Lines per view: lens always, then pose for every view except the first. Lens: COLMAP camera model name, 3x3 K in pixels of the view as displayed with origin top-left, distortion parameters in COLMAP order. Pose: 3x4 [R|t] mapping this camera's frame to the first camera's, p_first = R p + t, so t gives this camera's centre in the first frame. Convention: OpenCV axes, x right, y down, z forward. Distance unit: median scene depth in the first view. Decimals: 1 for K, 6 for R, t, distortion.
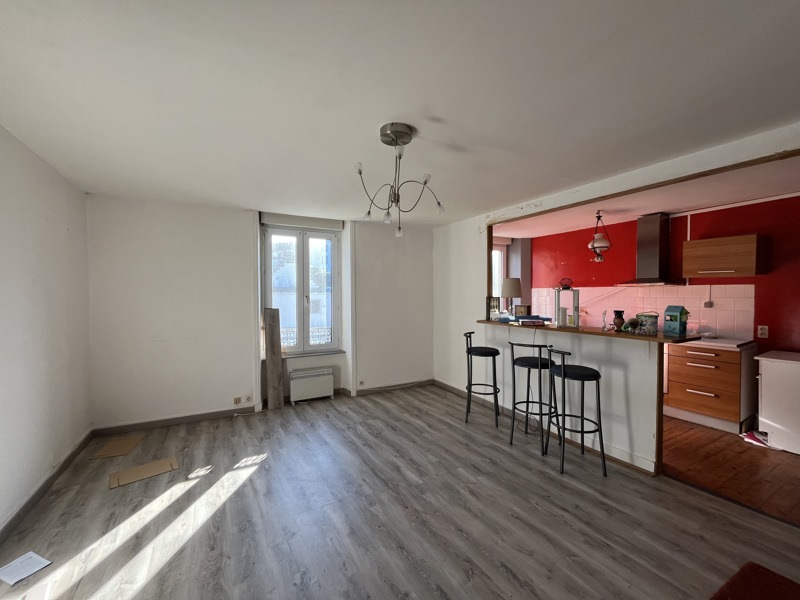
lens RADIAL K [[322.1, 0, 400.0], [0, 322.1, 300.0], [0, 0, 1]] dist [-0.000639, -0.000165]
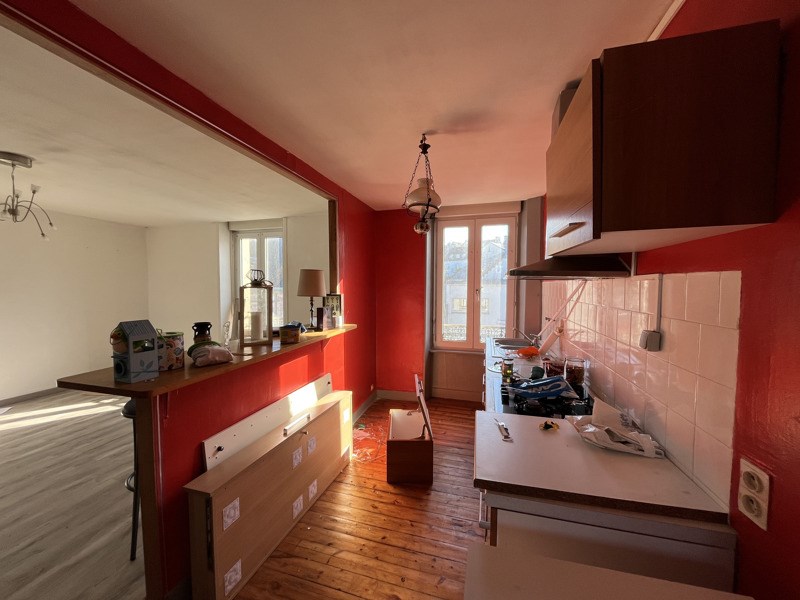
lens RADIAL K [[323.3, 0, 400.0], [0, 323.3, 300.0], [0, 0, 1]] dist [-0.001029, -0.000163]
pose [[0.699581, 0.038781, -0.713500, 1.441877], [-0.022708, 0.999228, 0.032047, -0.038578], [0.714192, -0.006217, 0.699922, 0.890813]]
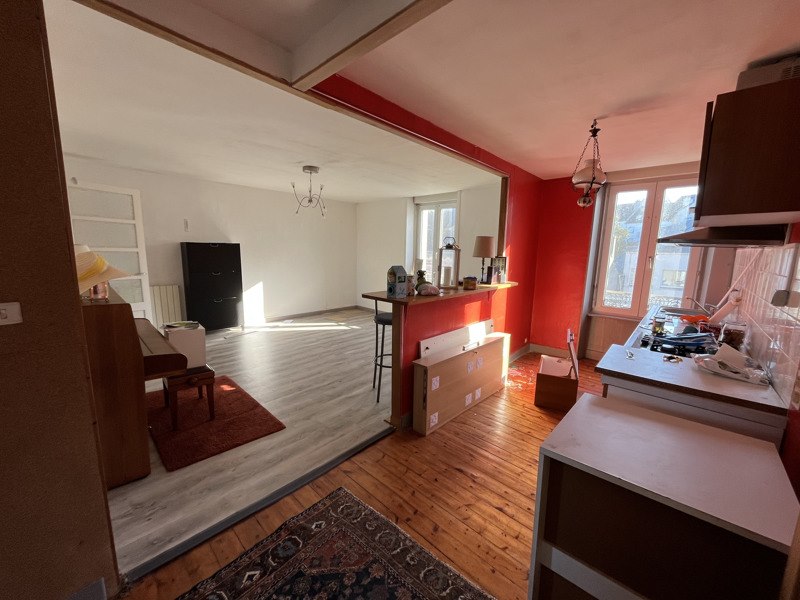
lens RADIAL K [[323.3, 0, 400.0], [0, 323.3, 300.0], [0, 0, 1]] dist [-0.001029, -0.000163]
pose [[0.302460, 0.161703, -0.939346, 1.678807], [-0.046025, 0.986833, 0.155058, -0.028487], [0.952050, -0.003665, 0.305920, 0.678270]]
